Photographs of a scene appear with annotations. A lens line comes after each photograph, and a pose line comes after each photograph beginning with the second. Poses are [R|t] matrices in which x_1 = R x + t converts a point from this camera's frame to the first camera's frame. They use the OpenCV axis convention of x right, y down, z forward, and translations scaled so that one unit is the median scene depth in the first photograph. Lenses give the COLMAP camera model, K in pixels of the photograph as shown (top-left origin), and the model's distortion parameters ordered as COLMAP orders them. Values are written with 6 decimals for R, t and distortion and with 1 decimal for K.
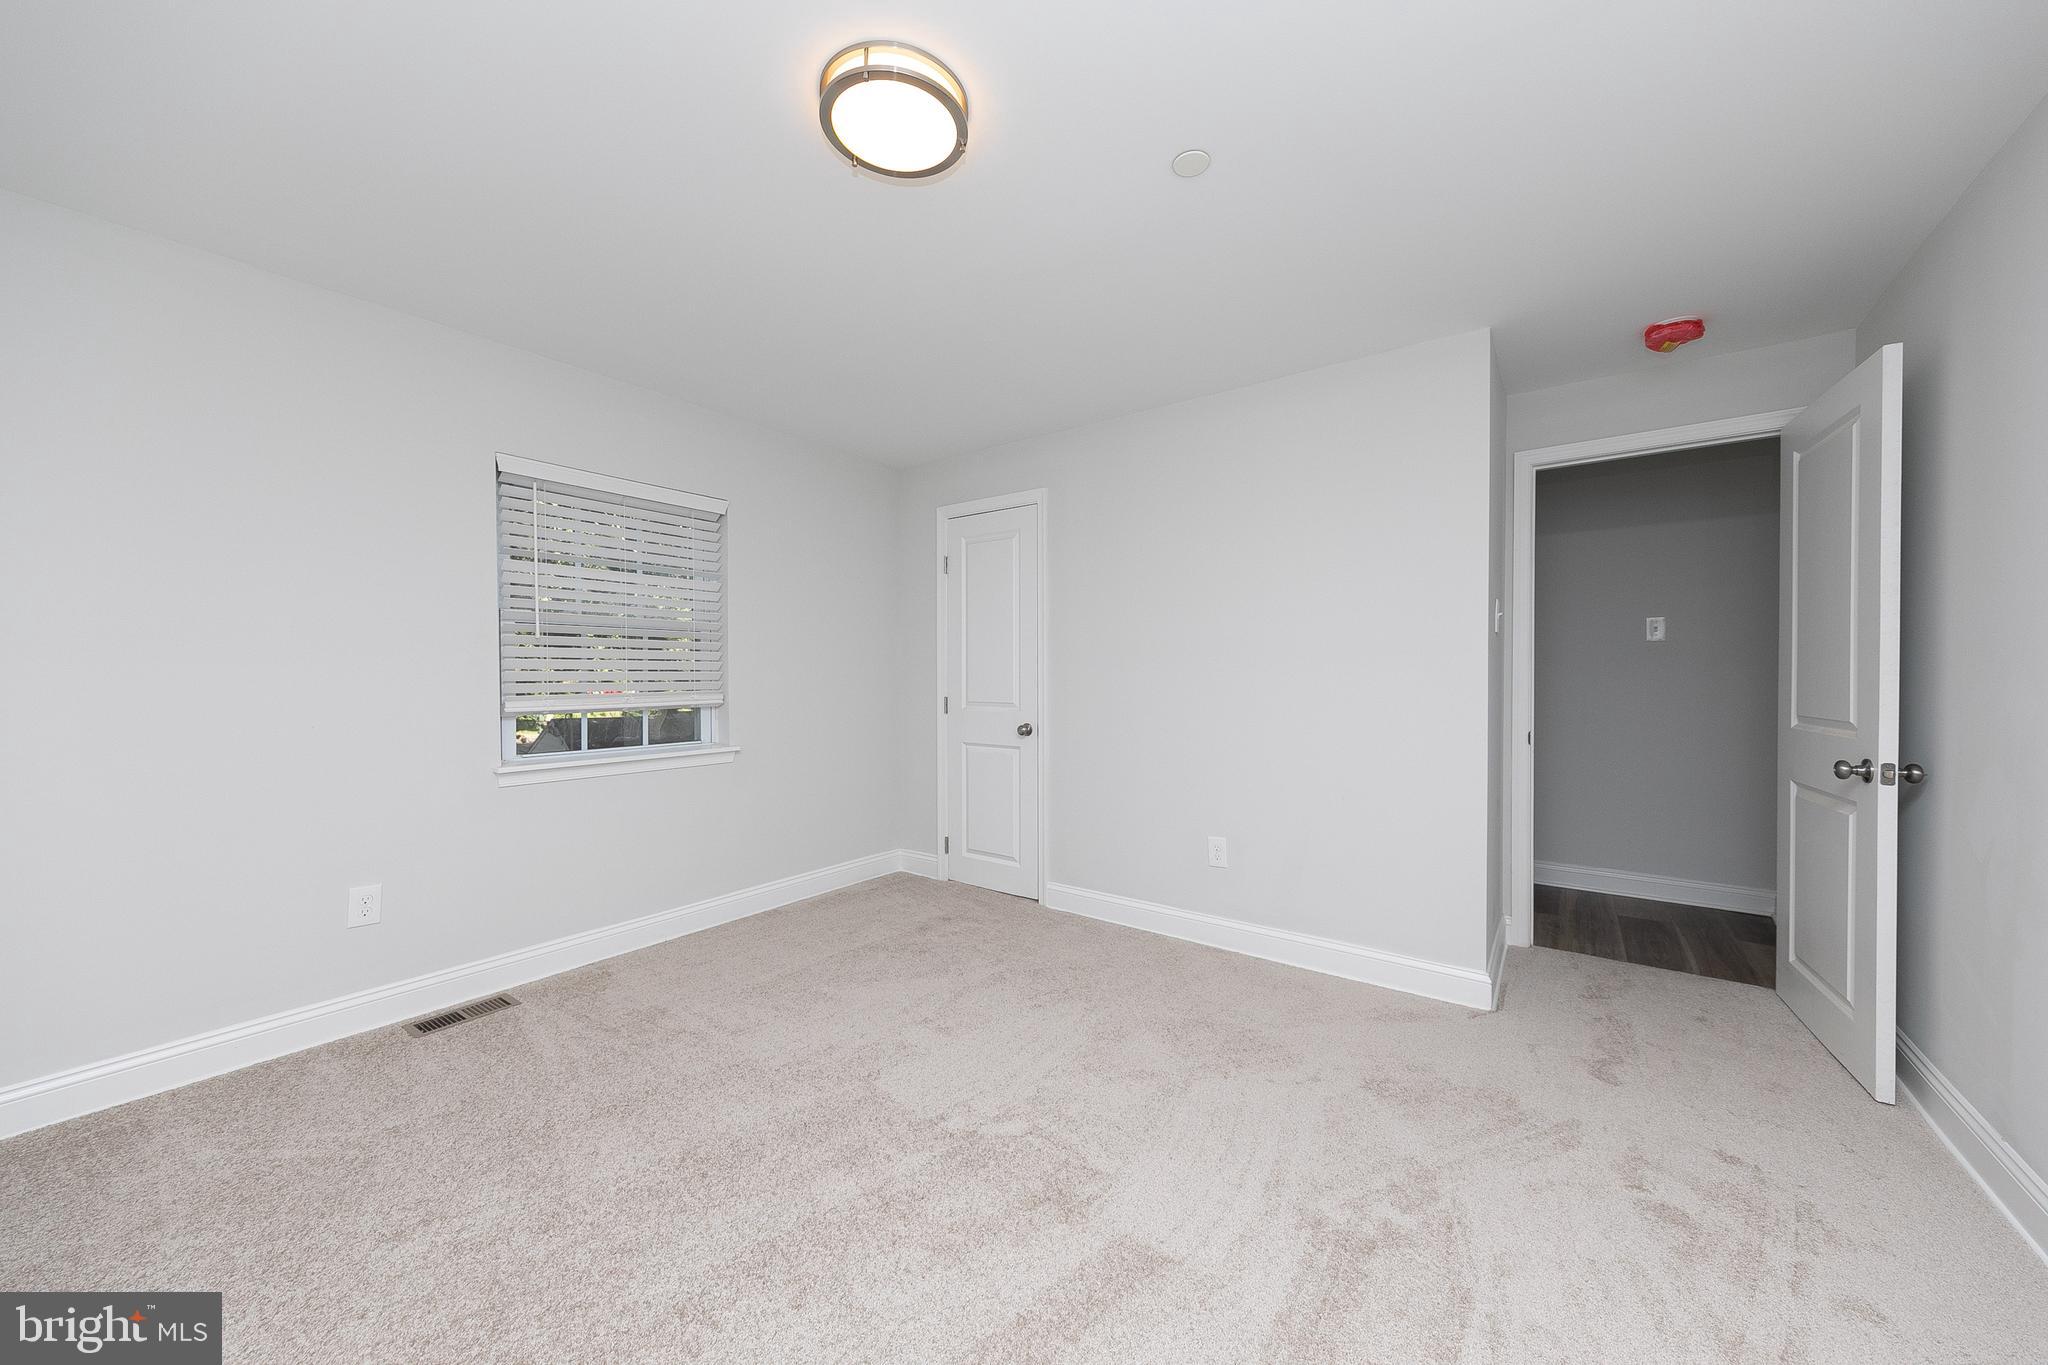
lens RADIAL K [[724.5, 0, 1029.3], [0, 724.5, 678.1], [0, 0, 1]] dist [-0.001556, -0.000184]
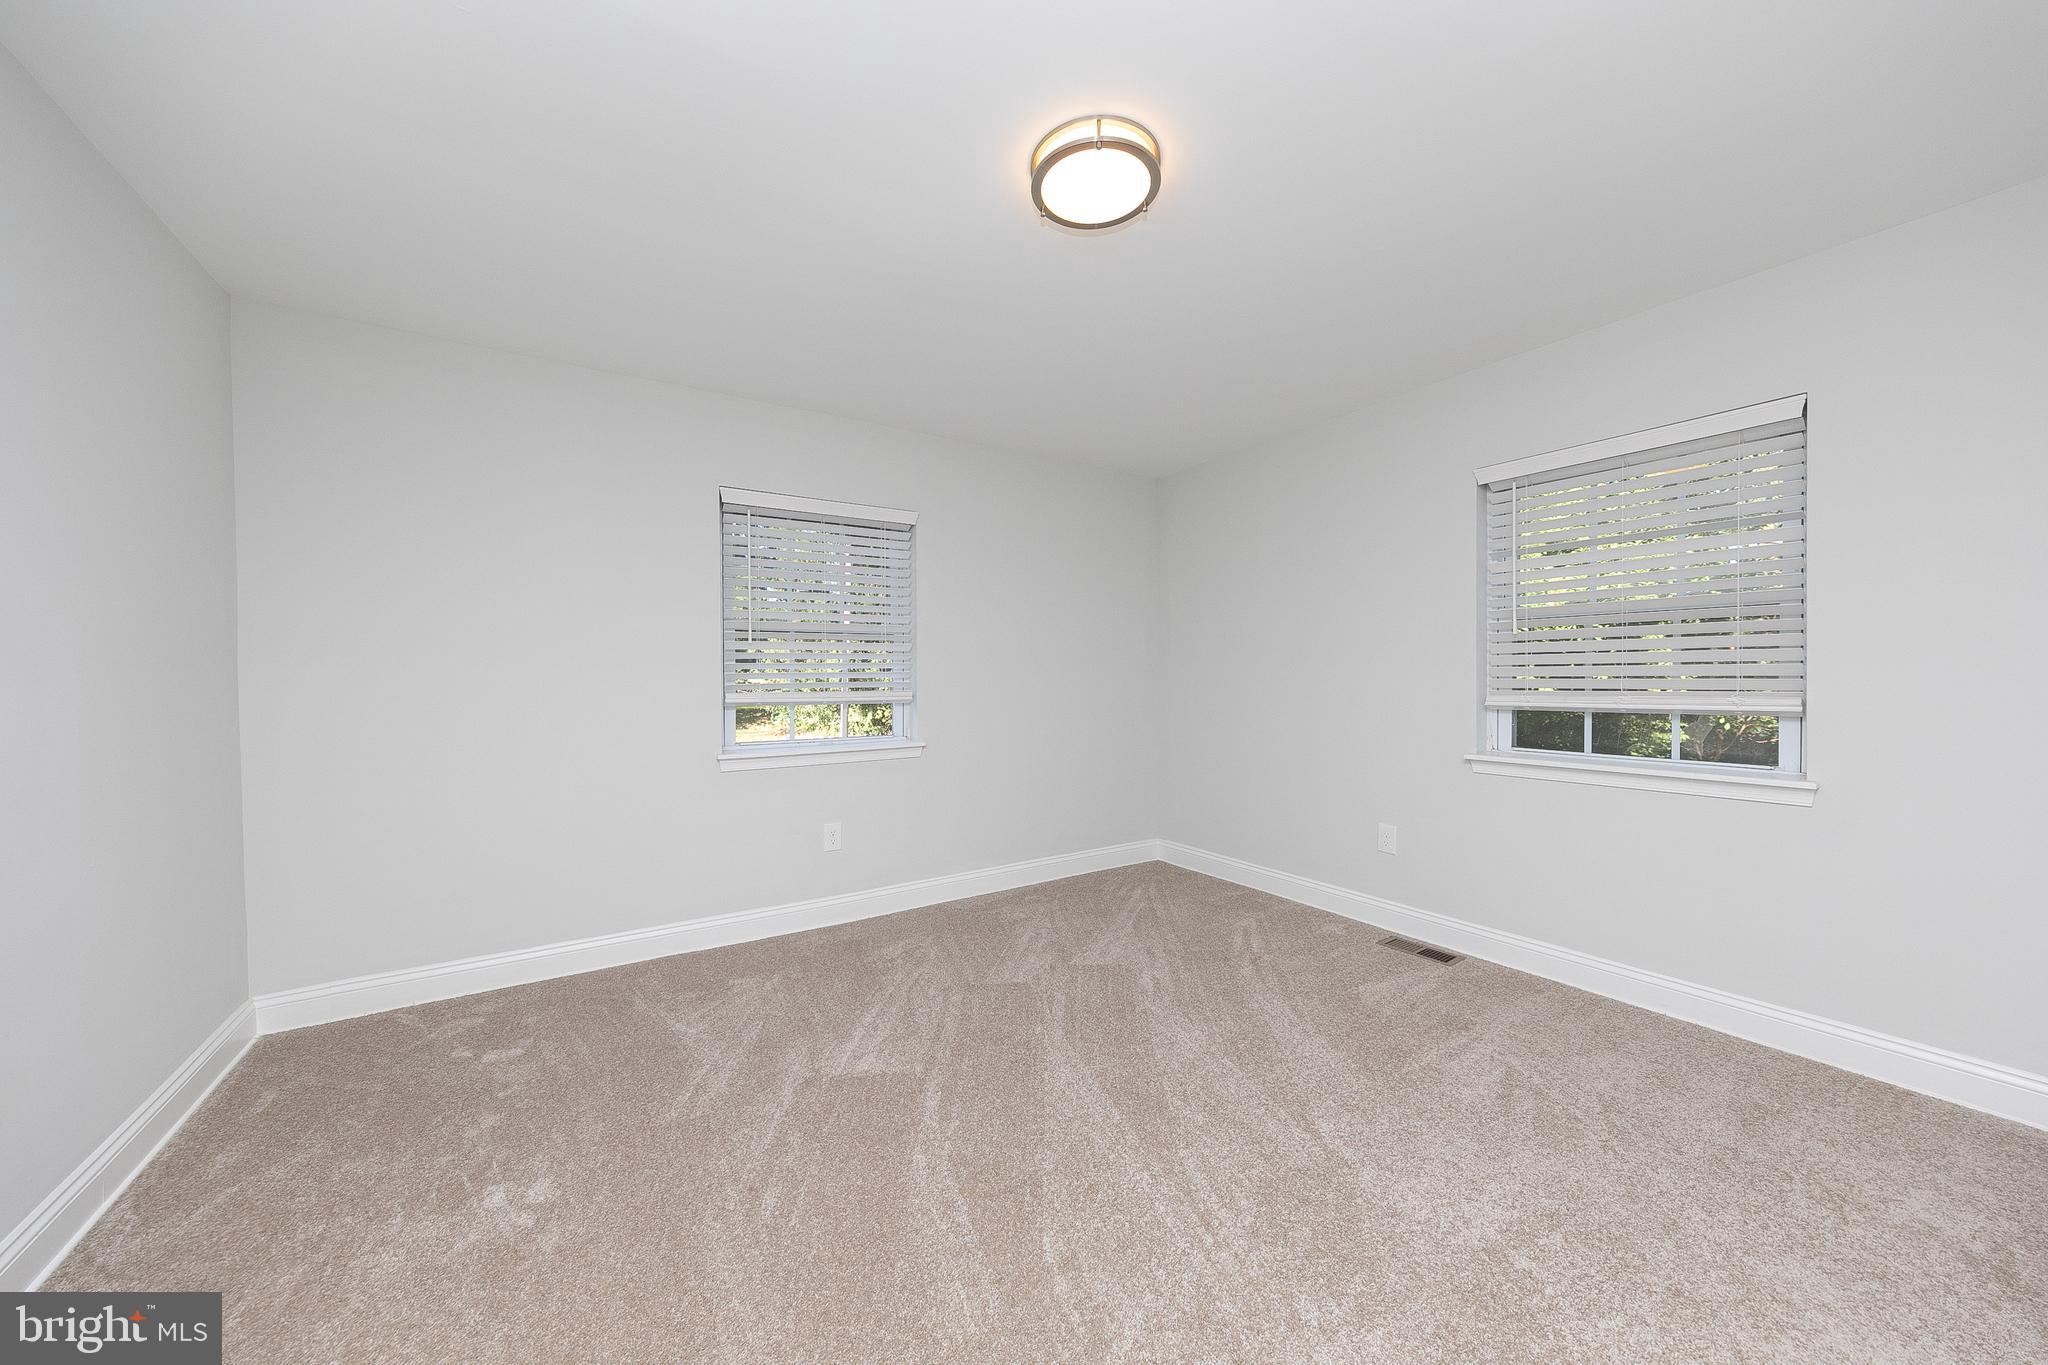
lens RADIAL K [[724.5, 0, 1029.3], [0, 724.5, 678.1], [0, 0, 1]] dist [-0.001556, -0.000184]
pose [[-0.364161, 0.007767, -0.931304, 0.513679], [-0.001173, 0.999961, 0.008798, -0.000540], [0.931335, 0.004297, -0.364138, 0.732277]]
